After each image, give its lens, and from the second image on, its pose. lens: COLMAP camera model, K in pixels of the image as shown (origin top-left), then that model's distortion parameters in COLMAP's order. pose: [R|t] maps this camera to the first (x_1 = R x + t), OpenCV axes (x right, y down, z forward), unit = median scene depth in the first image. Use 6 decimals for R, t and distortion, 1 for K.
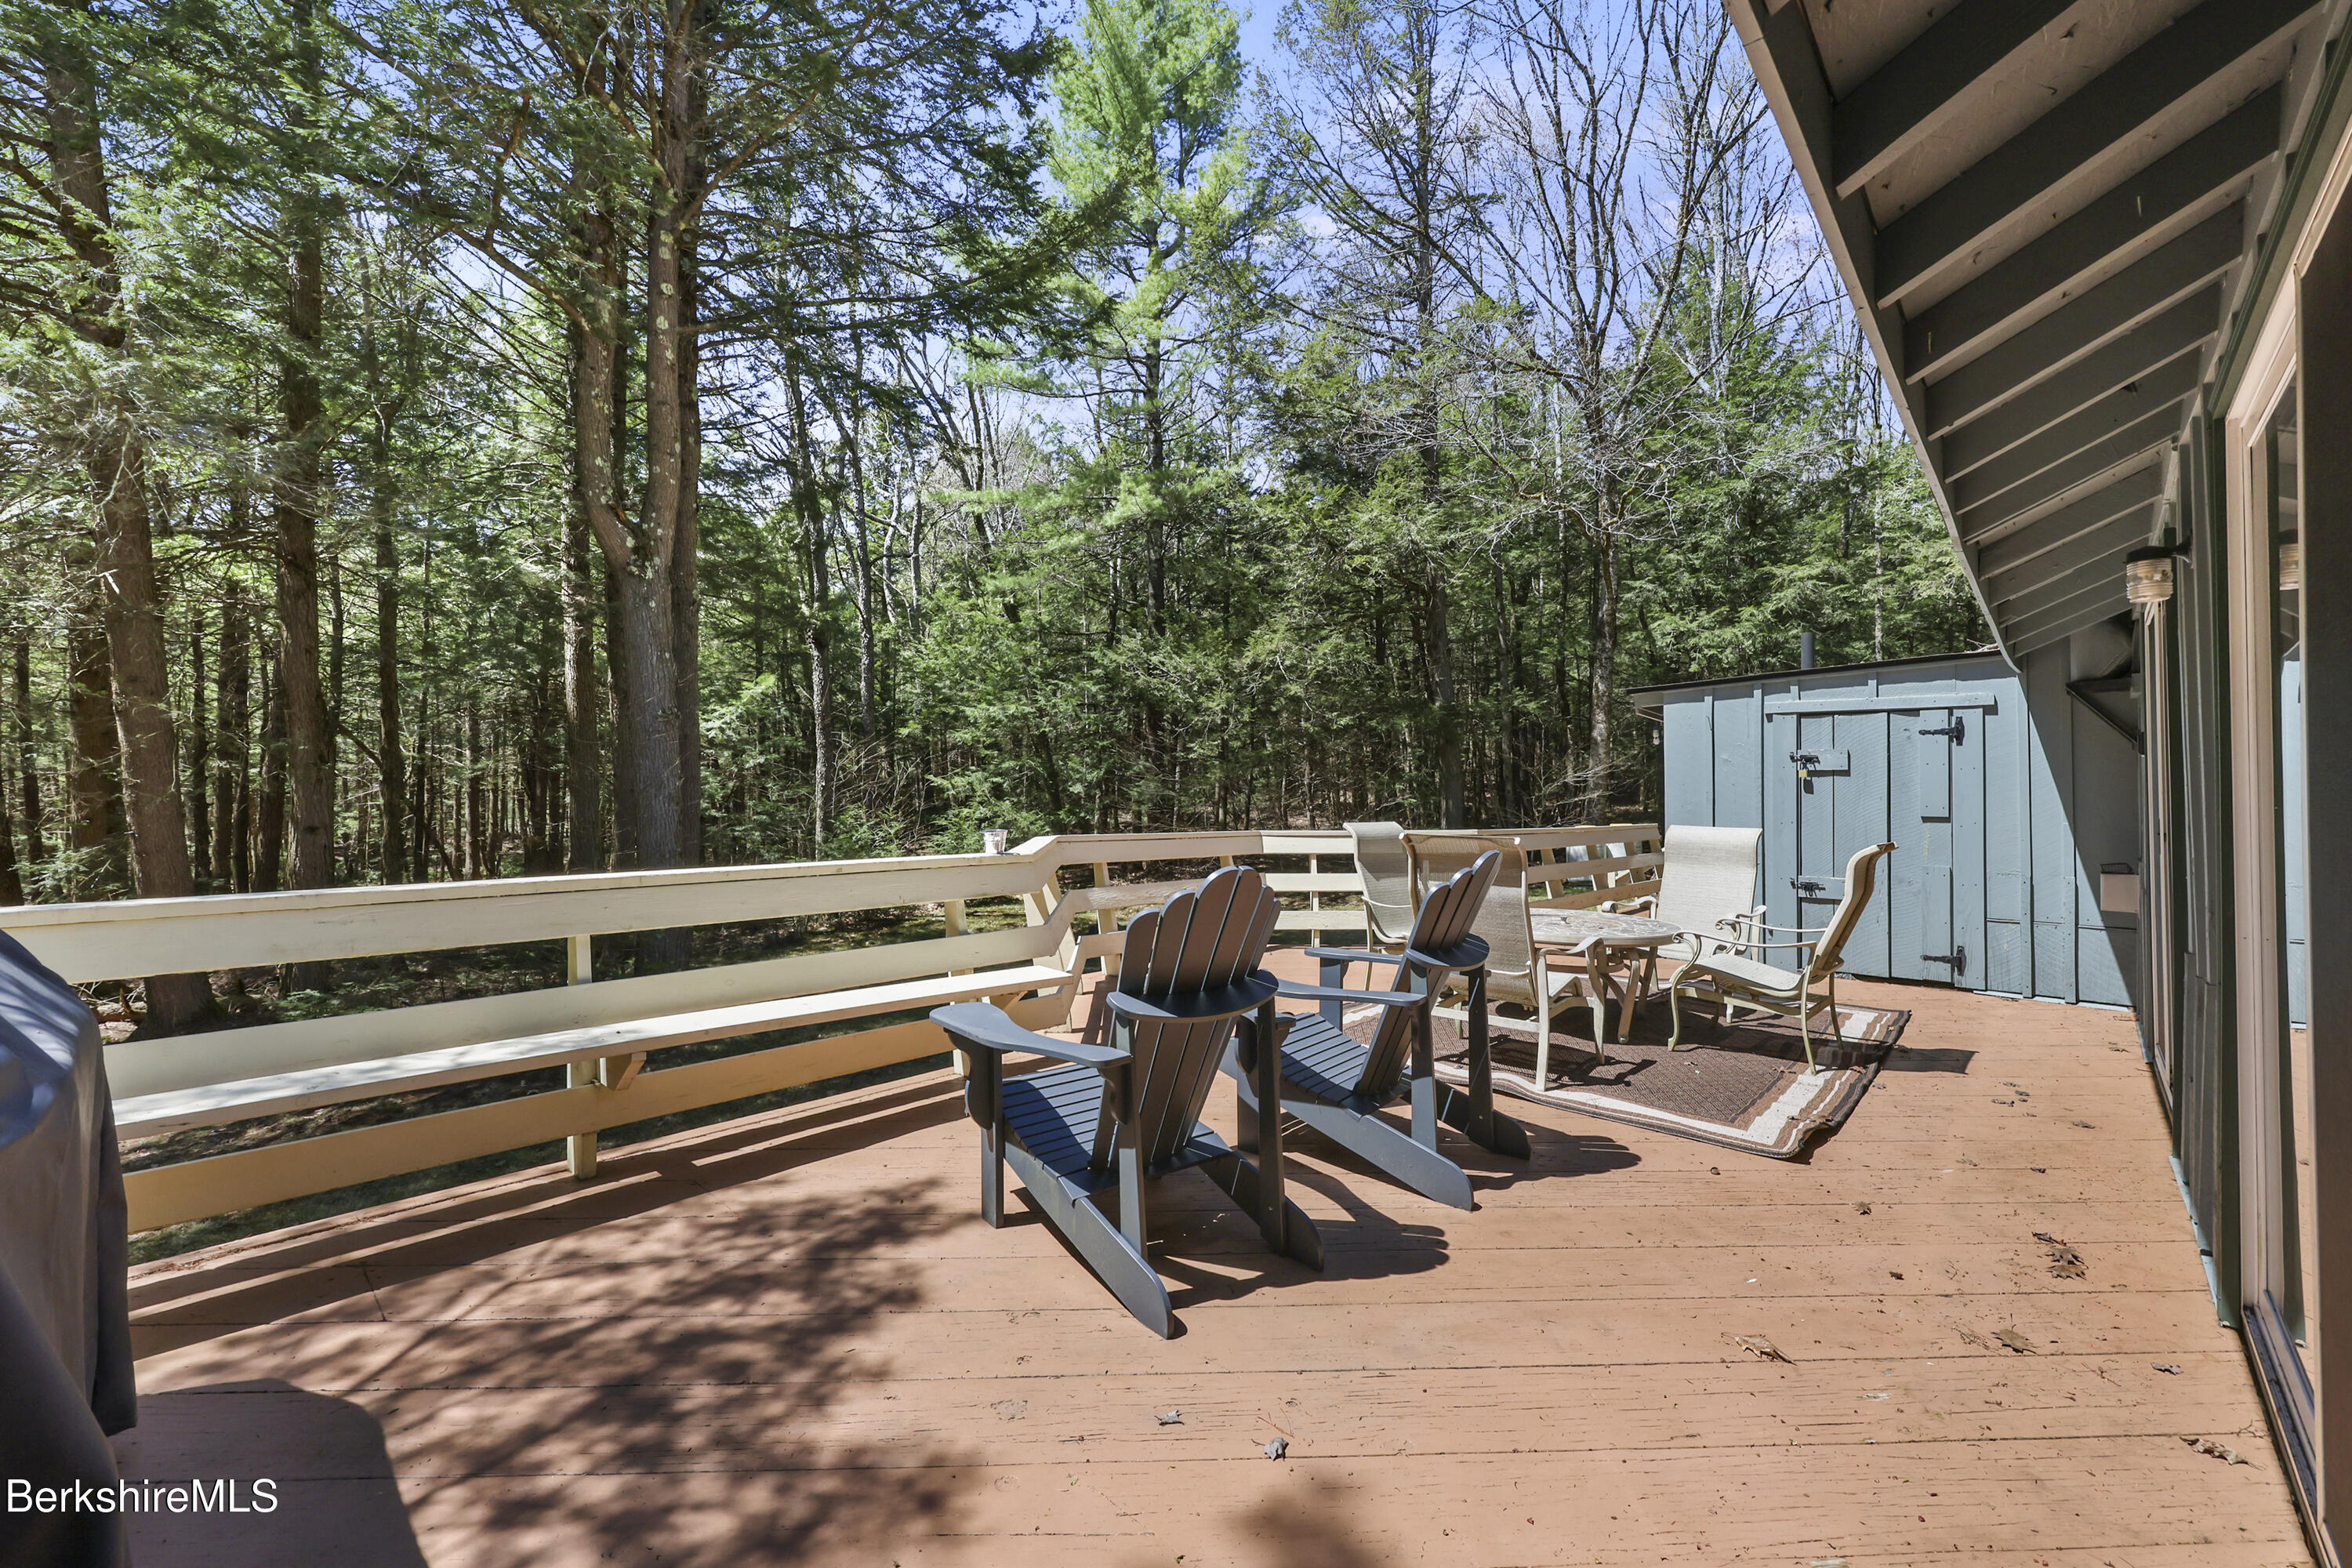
lens RADIAL K [[969.1, 0, 1187.1], [0, 969.1, 782.6], [0, 0, 1]] dist [0.003331, -0.000214]
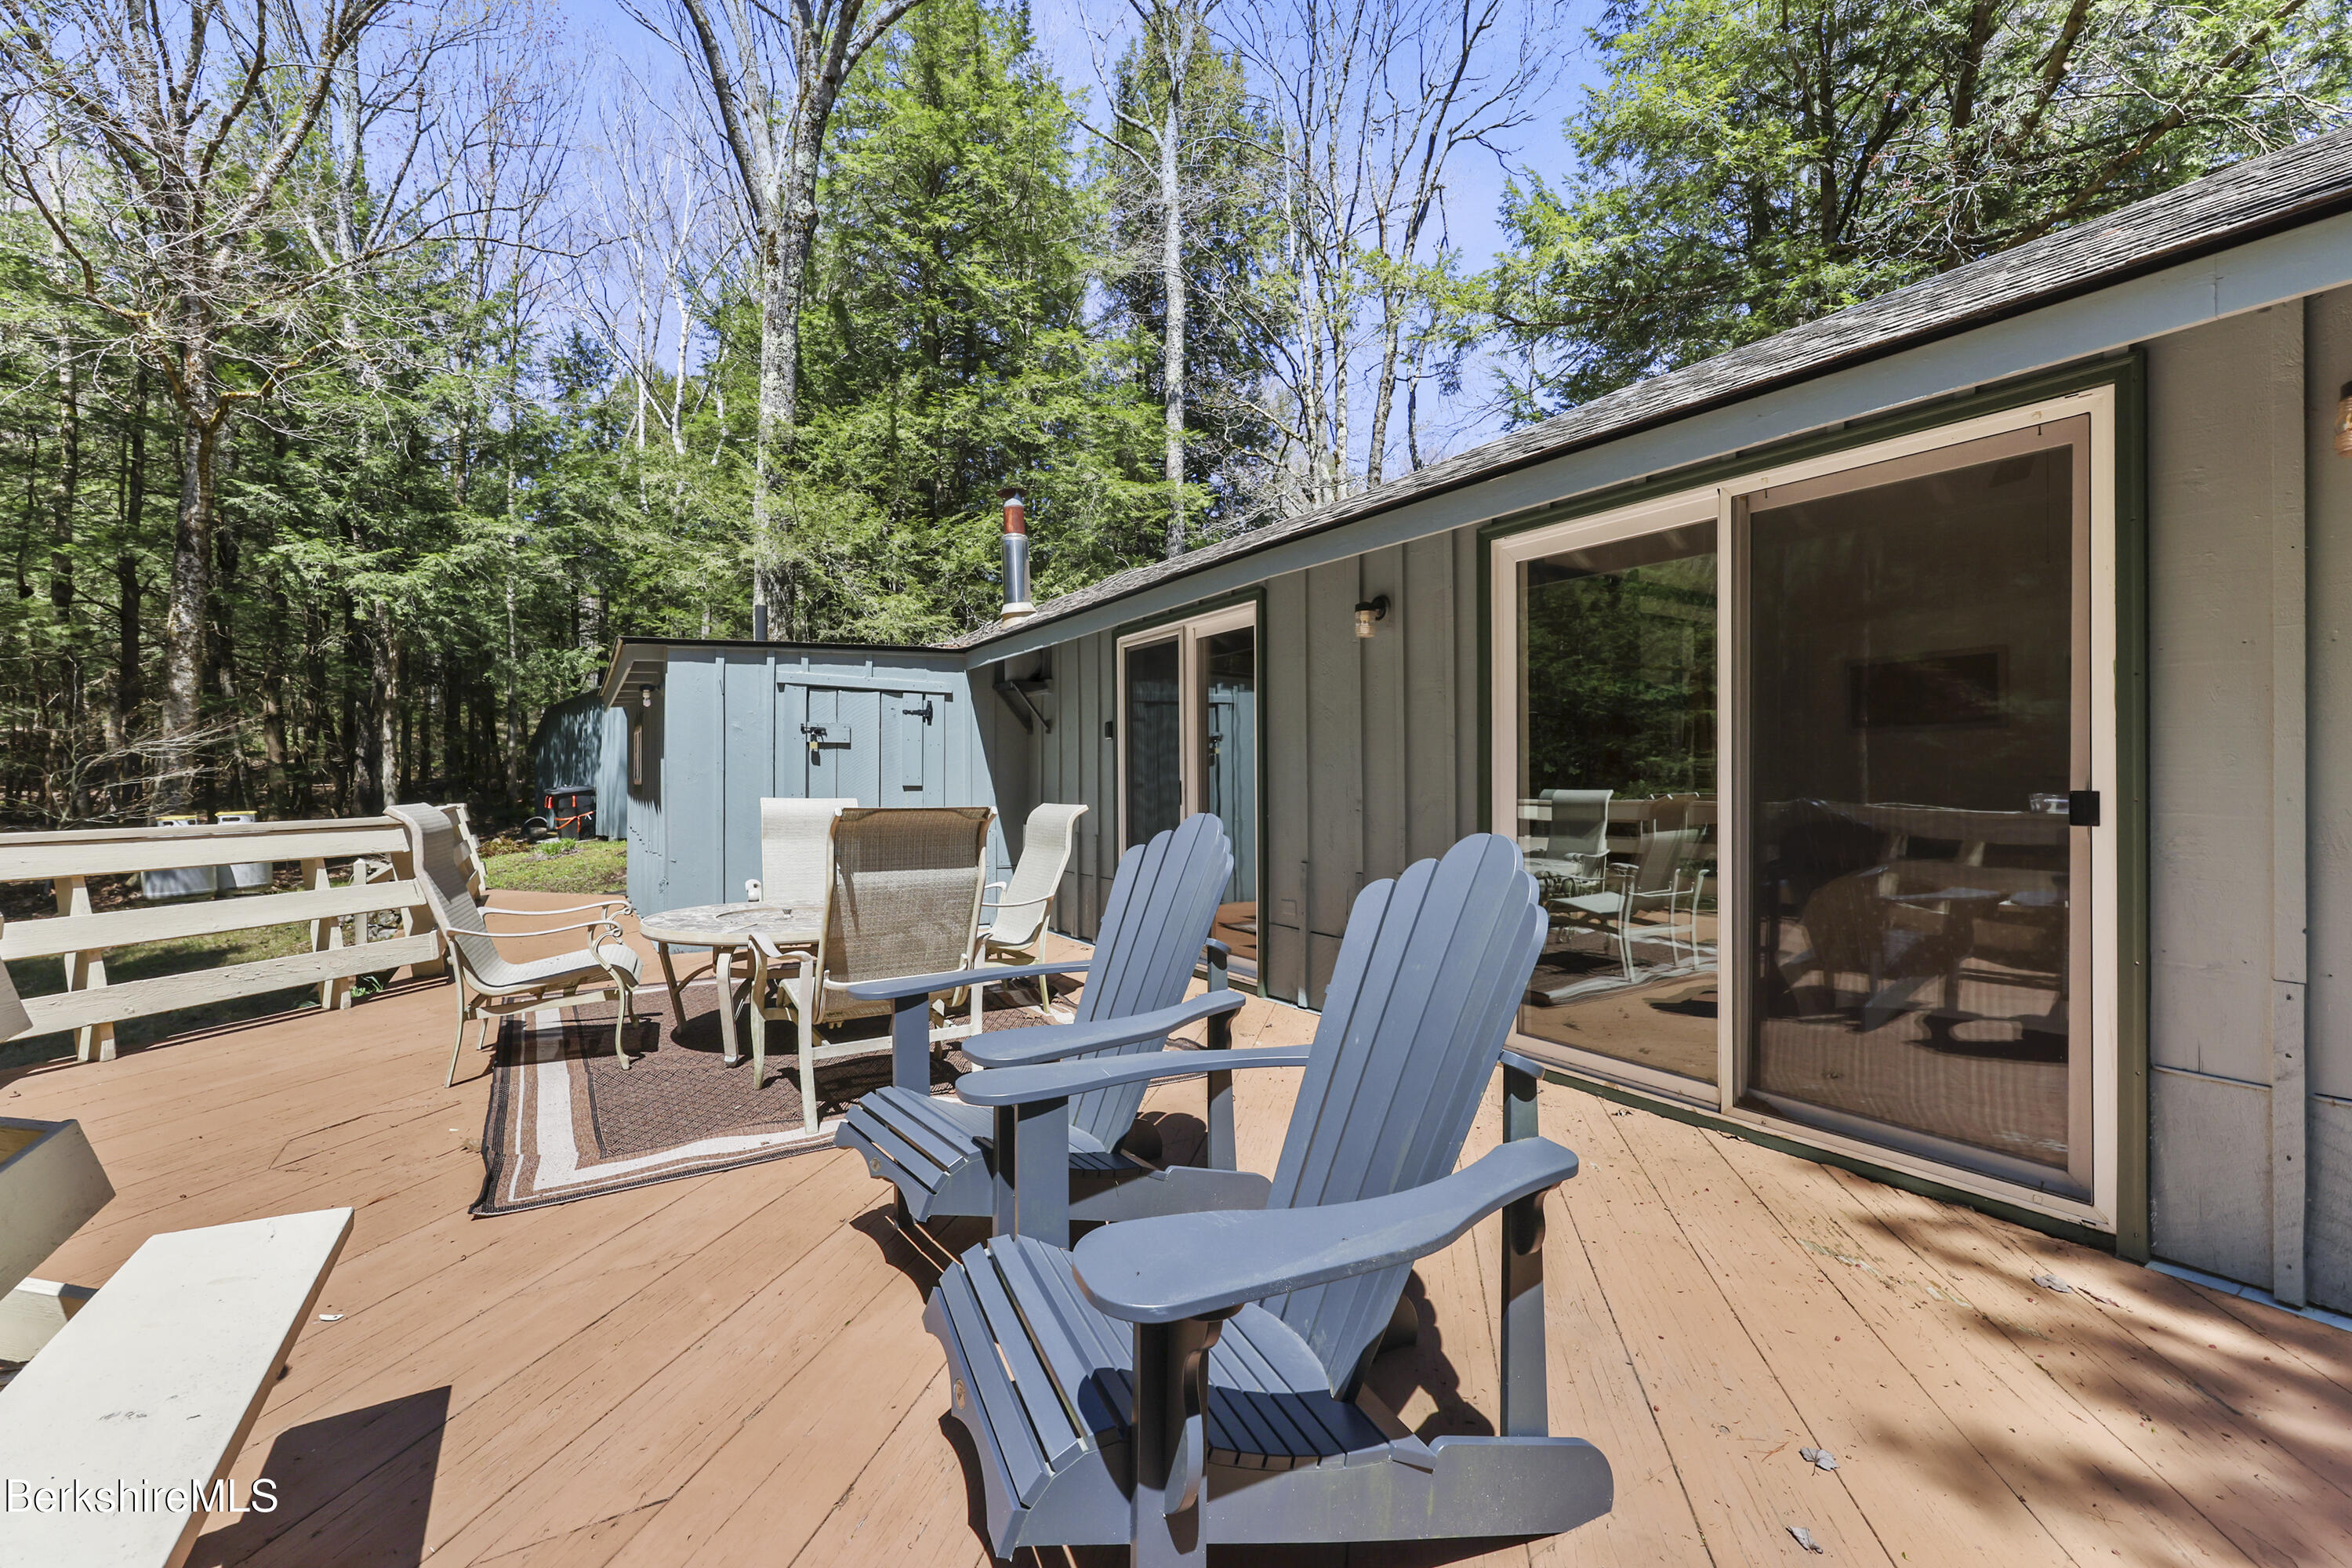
lens RADIAL K [[969.1, 0, 1181.9], [0, 969.1, 782.0], [0, 0, 1]] dist [0.003331, -0.000214]
pose [[0.246249, -0.005141, 0.969193, -0.088212], [-0.011584, 0.999899, 0.008247, 0.005677], [-0.969137, -0.013258, 0.246165, 0.131907]]
